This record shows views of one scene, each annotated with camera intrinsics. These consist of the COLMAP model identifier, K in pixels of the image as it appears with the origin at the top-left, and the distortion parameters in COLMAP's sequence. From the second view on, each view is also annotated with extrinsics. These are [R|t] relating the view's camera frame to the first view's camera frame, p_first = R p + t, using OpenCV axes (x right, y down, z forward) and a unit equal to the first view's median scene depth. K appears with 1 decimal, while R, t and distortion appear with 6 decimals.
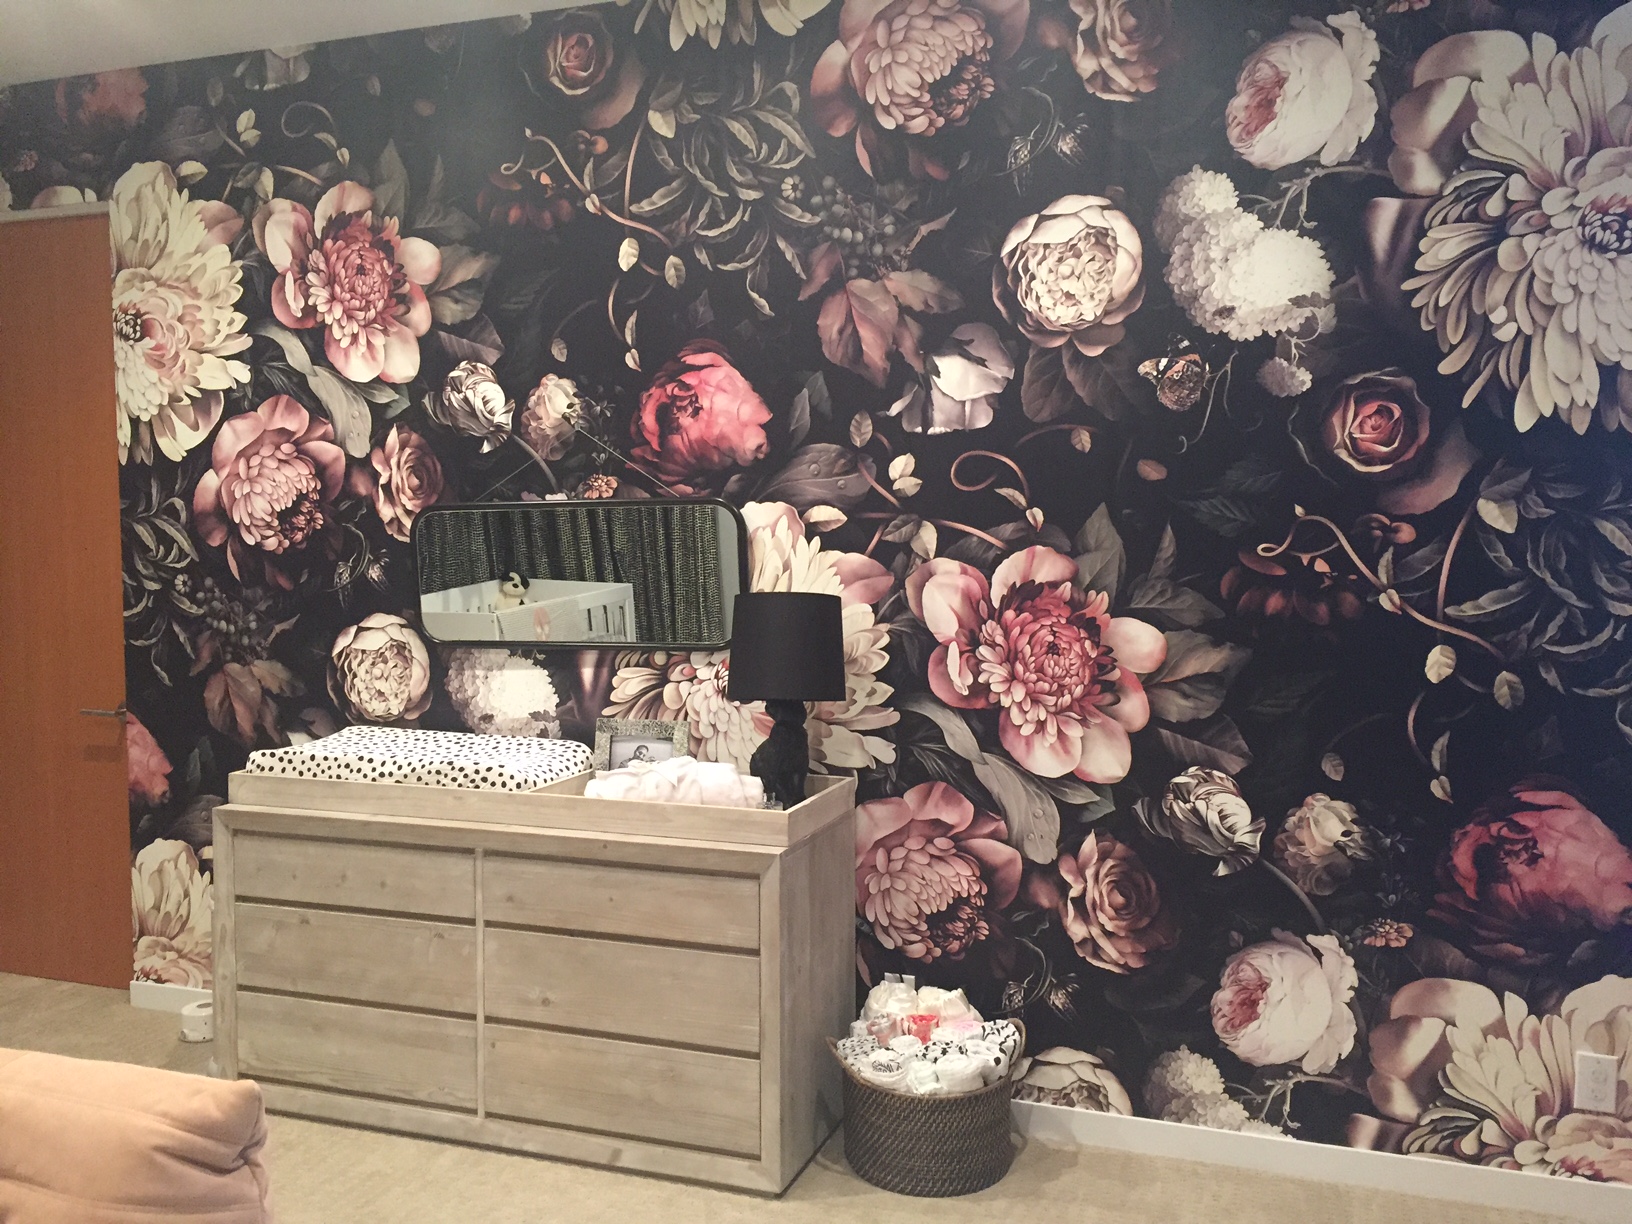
lens RADIAL K [[1389.7, 0, 811.7], [0, 1389.7, 613.3], [0, 0, 1]] dist [0.085761, -0.111812]
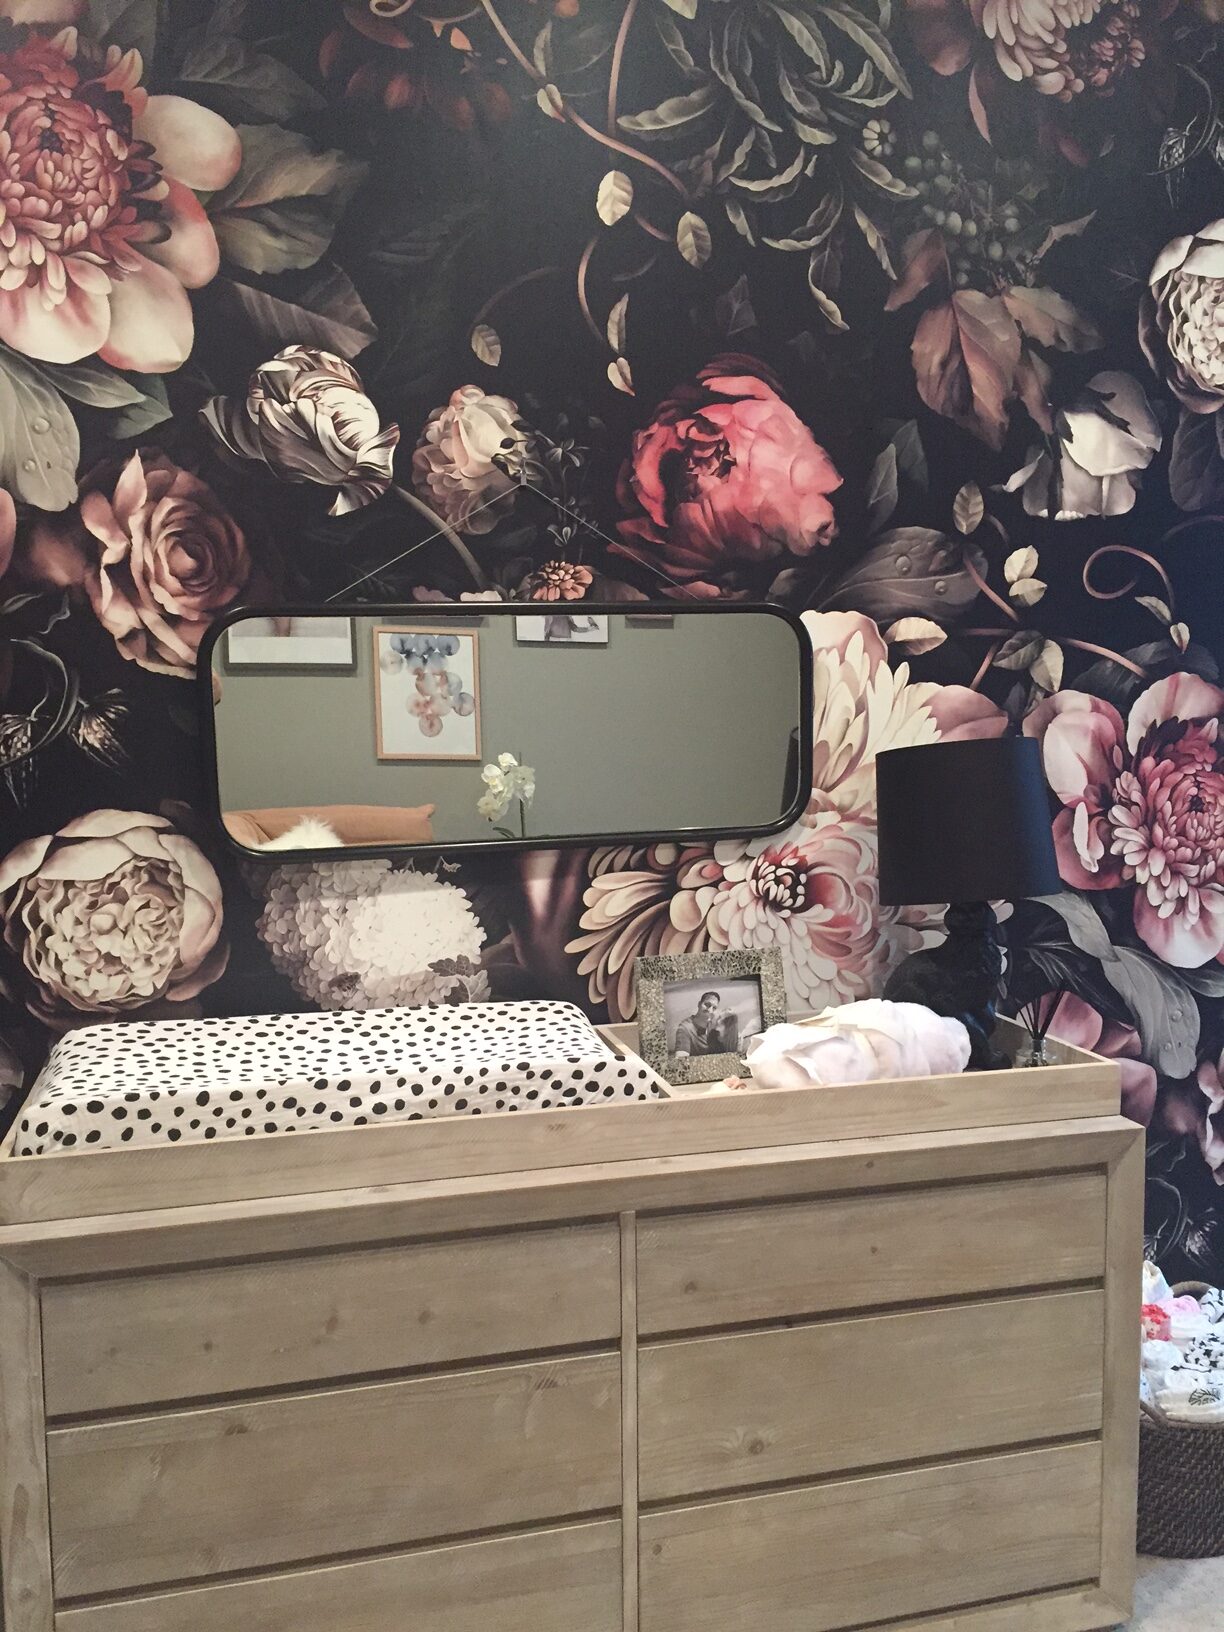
lens RADIAL K [[1389.7, 0, 611.0], [0, 1389.7, 830.7], [0, 0, 1]] dist [0.085761, -0.111812]
pose [[0.814922, -0.058505, 0.576610, -0.522754], [0.044321, 0.998269, 0.038649, -0.004689], [-0.577873, -0.005940, 0.816105, 0.516559]]
